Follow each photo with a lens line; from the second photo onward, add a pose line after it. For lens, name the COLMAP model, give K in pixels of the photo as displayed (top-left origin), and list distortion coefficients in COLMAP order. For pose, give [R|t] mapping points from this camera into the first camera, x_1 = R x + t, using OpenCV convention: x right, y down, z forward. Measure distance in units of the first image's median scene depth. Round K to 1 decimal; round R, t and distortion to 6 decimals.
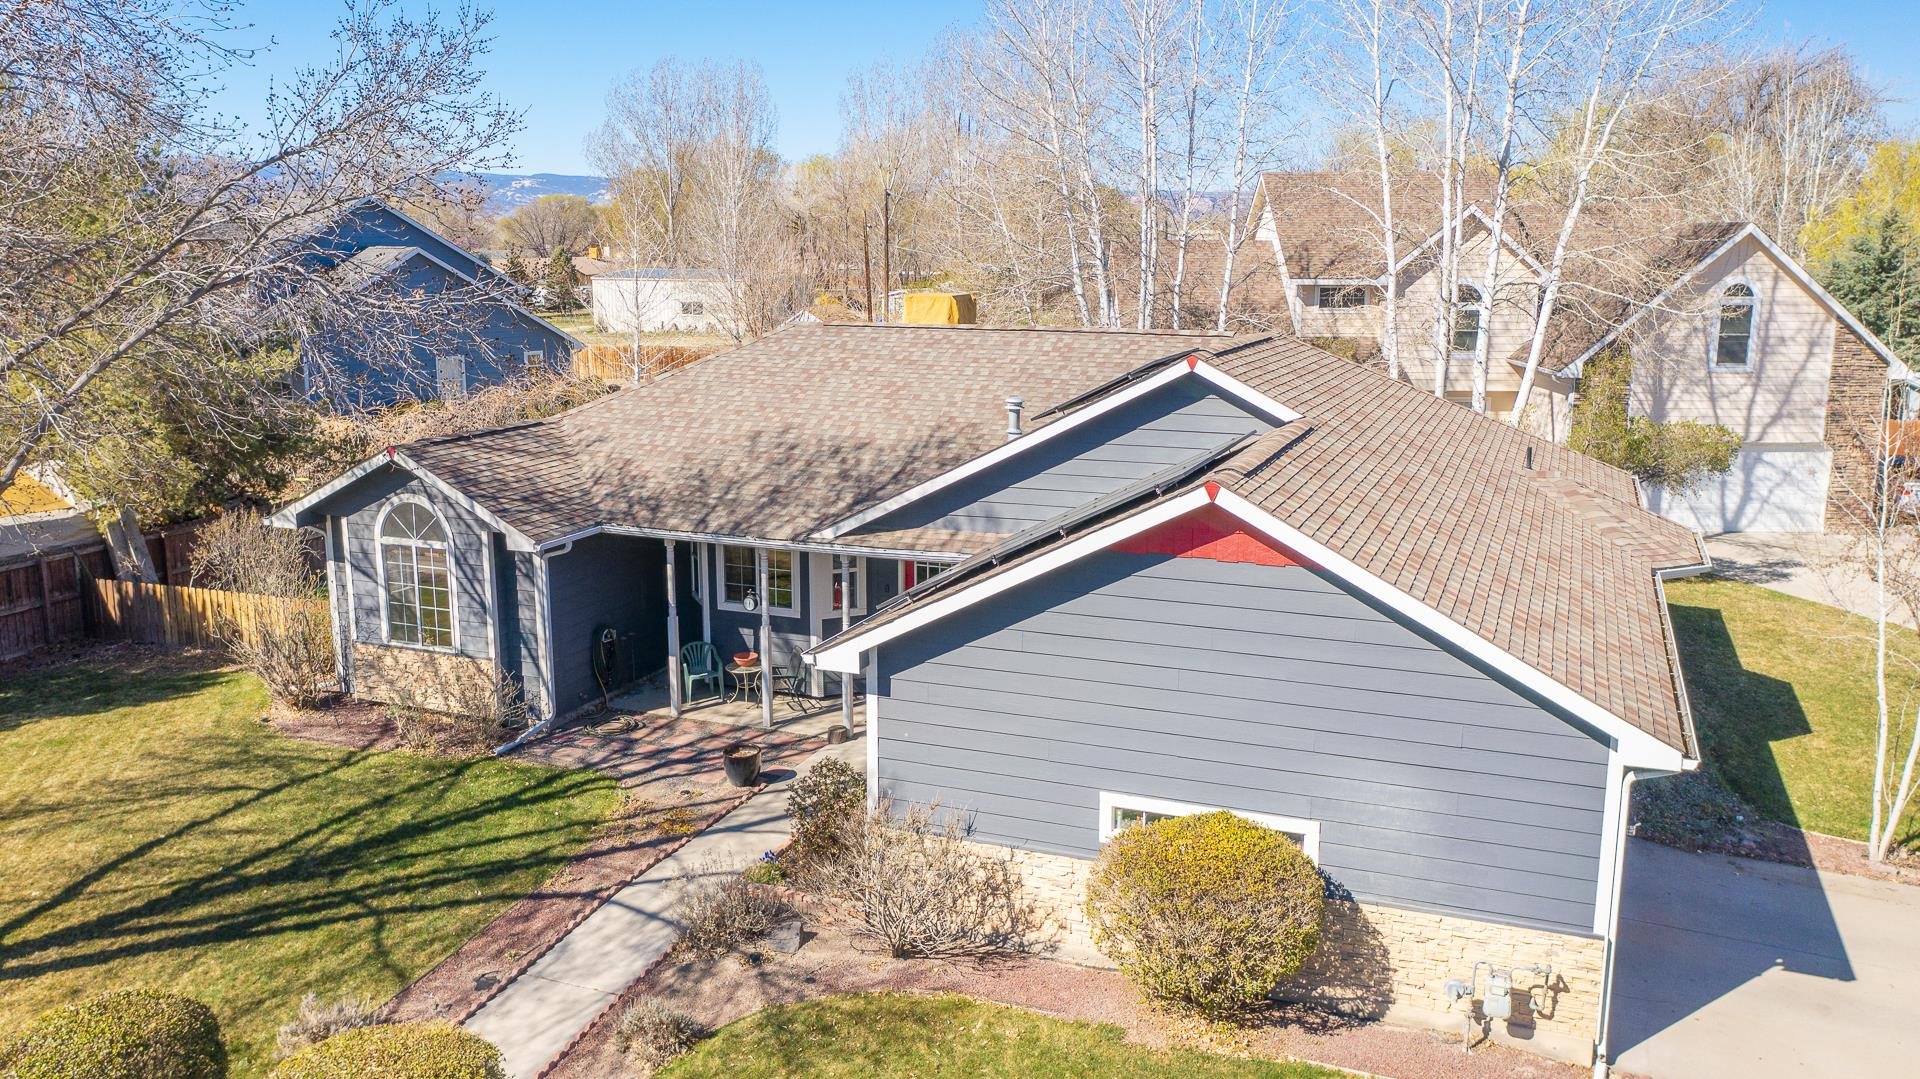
lens RADIAL K [[1529.5, 0, 976.3], [0, 1529.5, 533.2], [0, 0, 1]] dist [-0.009337, -0.008572]
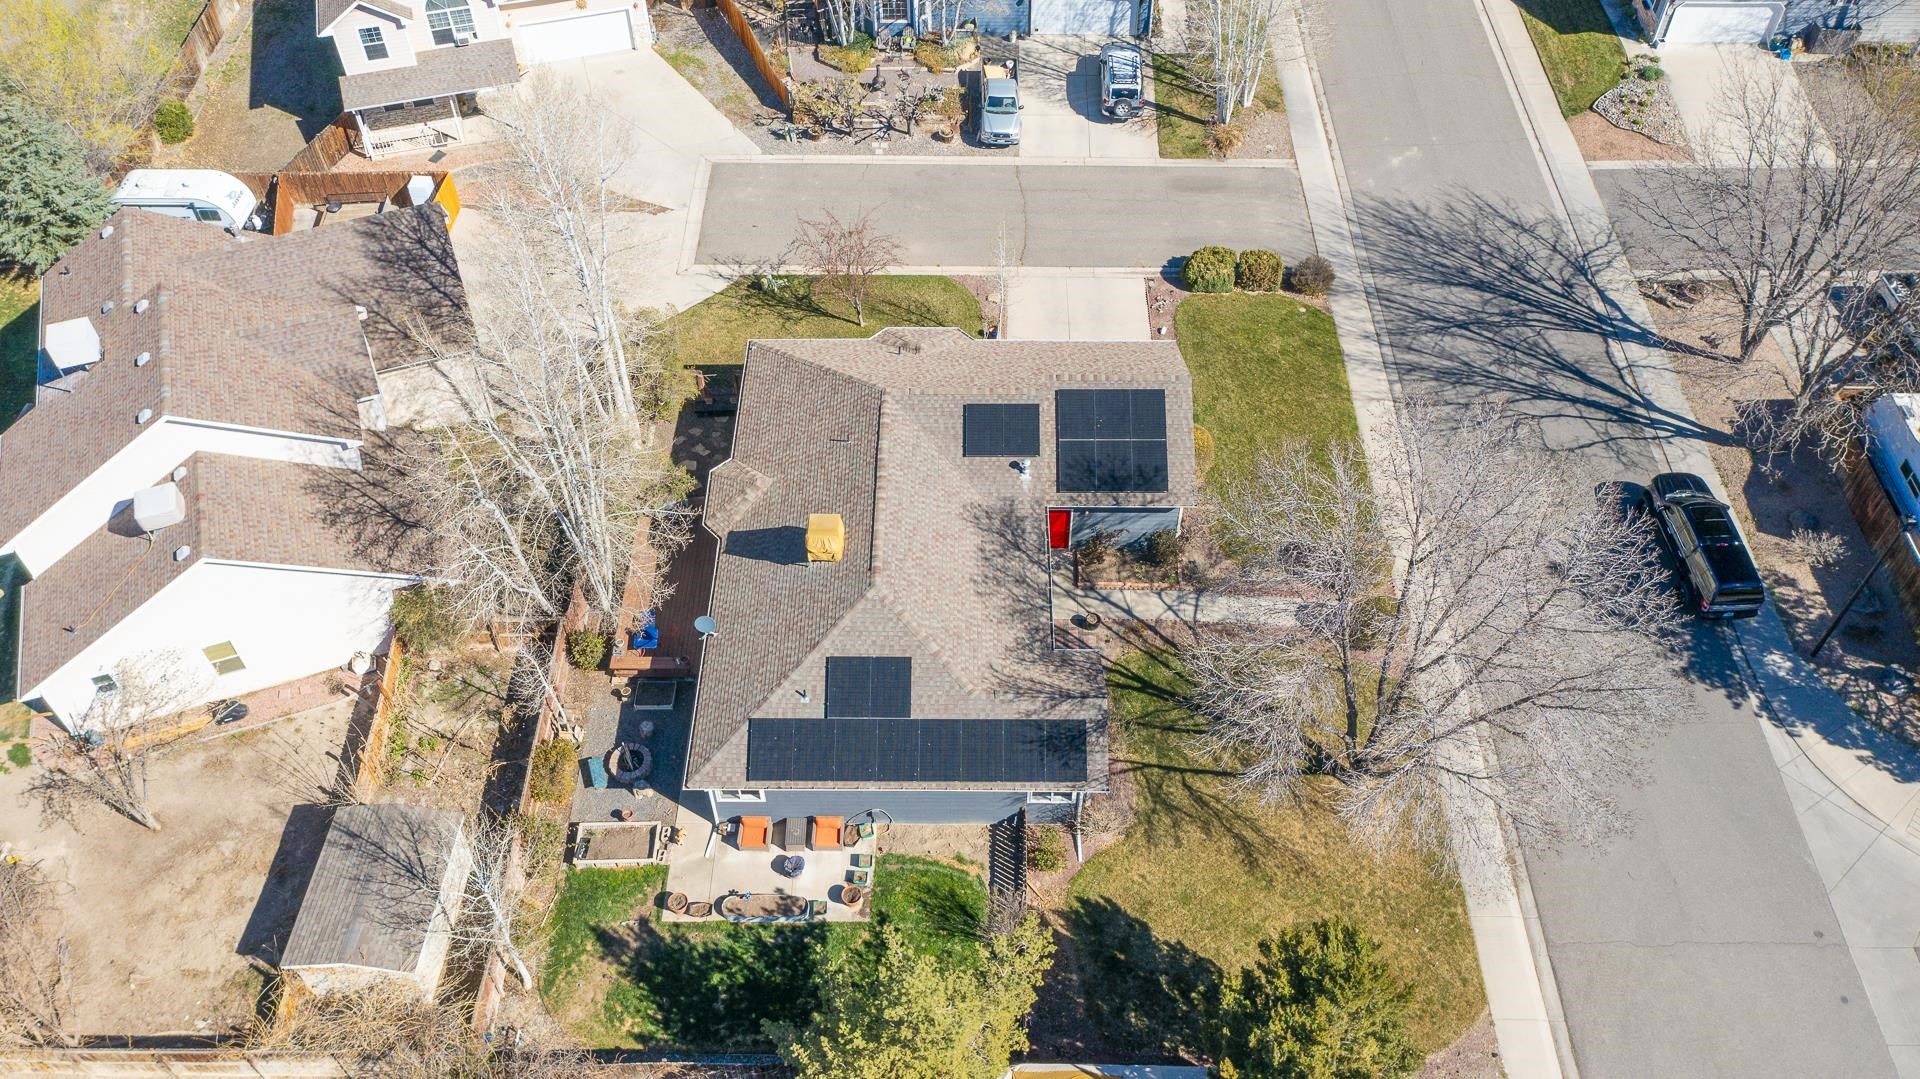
lens RADIAL K [[1509.8, 0, 962.7], [0, 1509.8, 541.0], [0, 0, 1]] dist [-0.005938, -0.005028]
pose [[-0.361771, -0.711475, 0.602433, -1.408629], [0.177983, 0.581606, 0.793761, -1.849834], [-0.915119, 0.394383, -0.083778, 1.280054]]
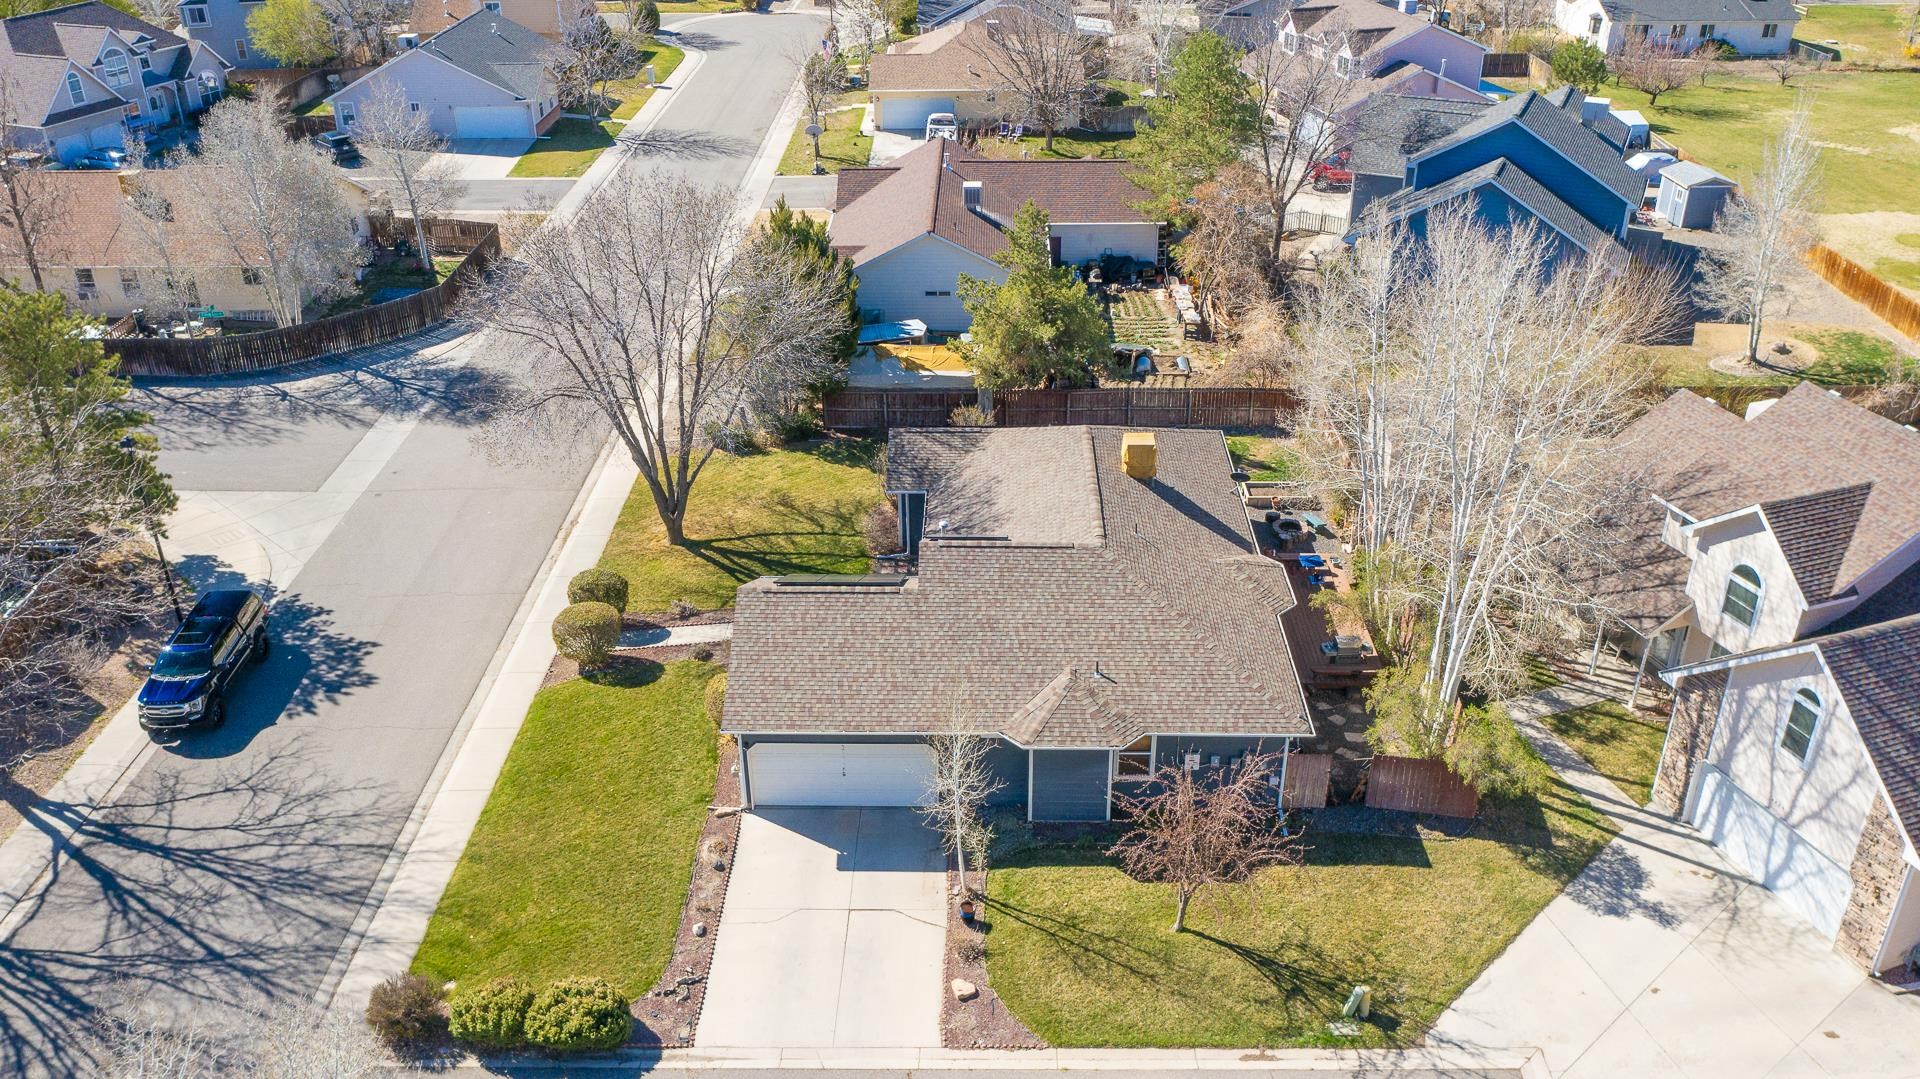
lens RADIAL K [[1549.4, 0, 945.0], [0, 1549.4, 533.7], [0, 0, 1]] dist [-0.008524, -0.002564]
pose [[0.340020, 0.438638, -0.831855, 1.879440], [-0.163792, 0.898662, 0.406915, -0.971652], [0.926045, -0.002108, 0.377408, 0.115189]]
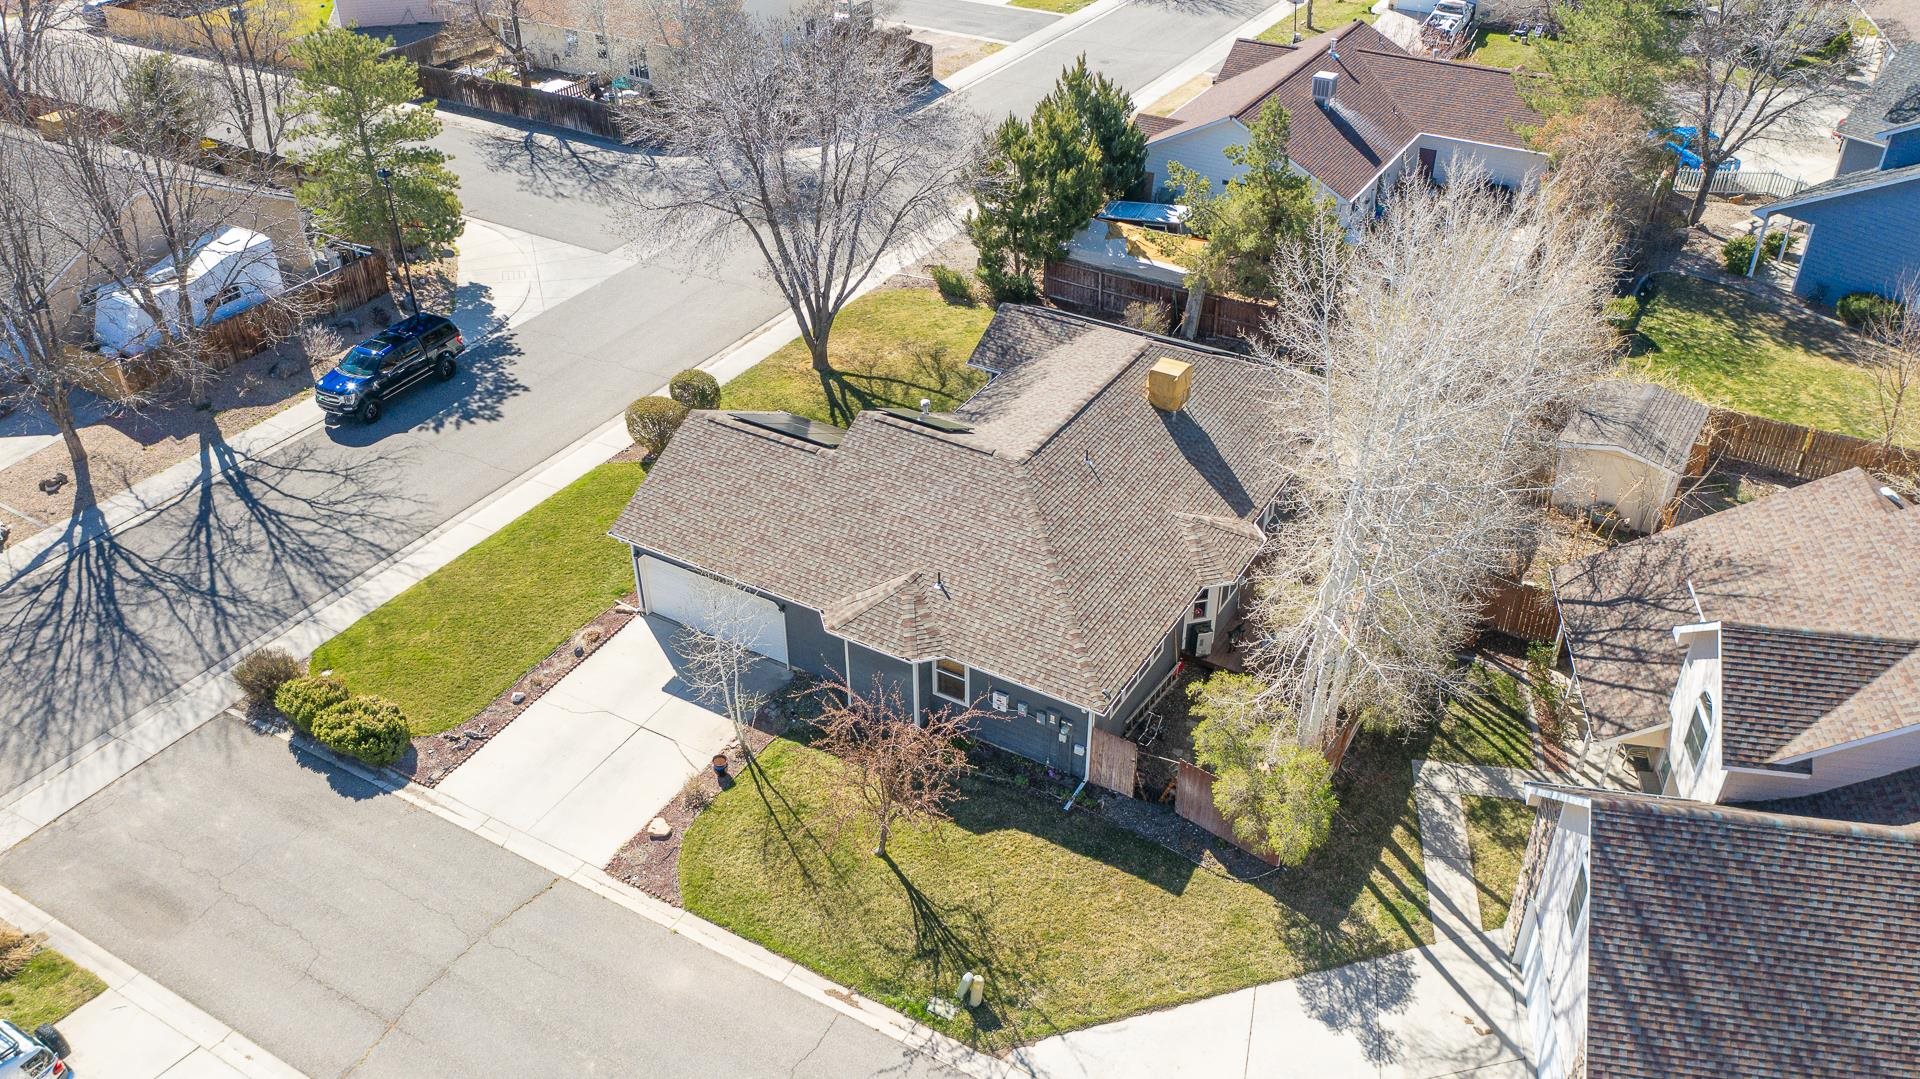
lens RADIAL K [[1509.8, 0, 962.7], [0, 1509.8, 541.0], [0, 0, 1]] dist [-0.005938, -0.005028]
pose [[-0.157853, 0.547516, -0.821772, 1.867627], [-0.183392, 0.801472, 0.569219, -1.141374], [0.970283, 0.240559, -0.026105, 1.105392]]
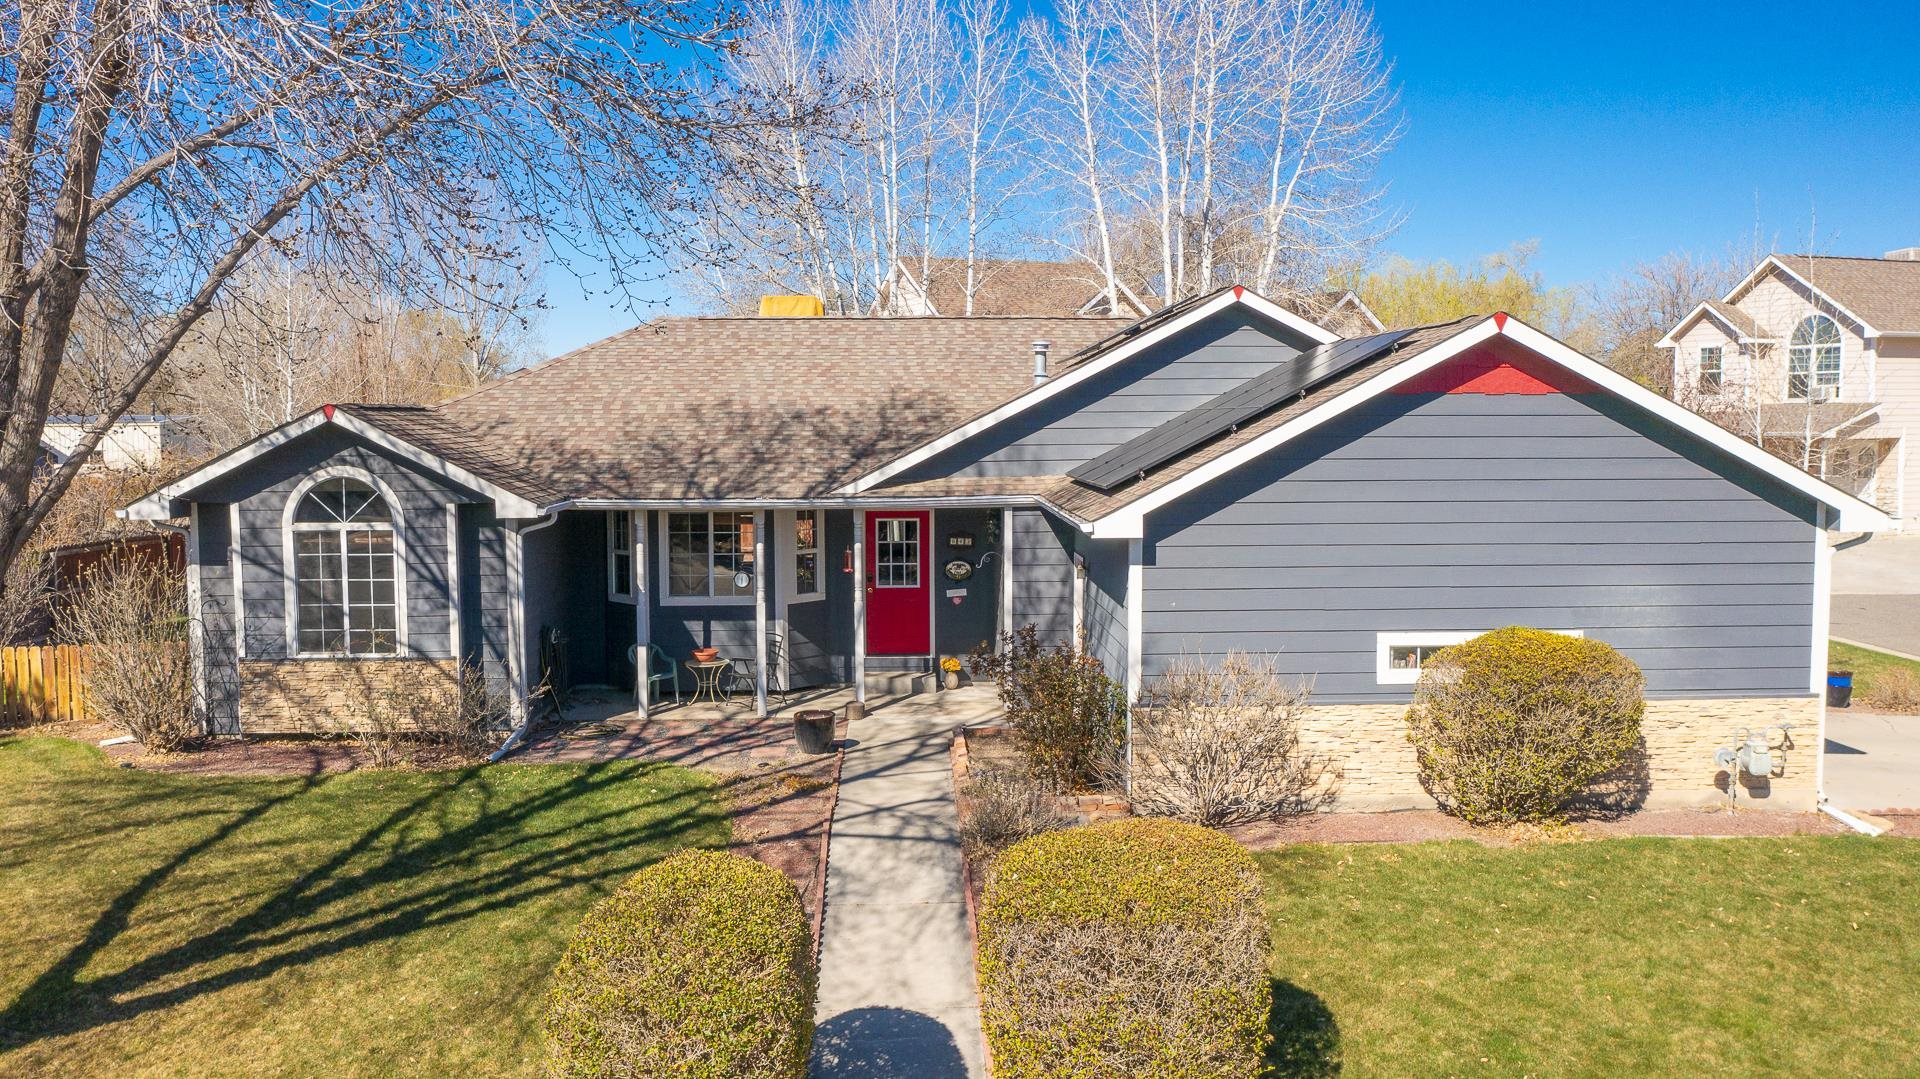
lens RADIAL K [[1520.9, 0, 960.0], [0, 1520.9, 539.5], [0, 0, 1]] dist [-0.007441, -0.003885]
pose [[0.913224, -0.037607, 0.405719, -0.411168], [0.085618, 0.991212, -0.100839, 0.129612], [-0.398361, 0.126826, 0.908418, 0.120403]]
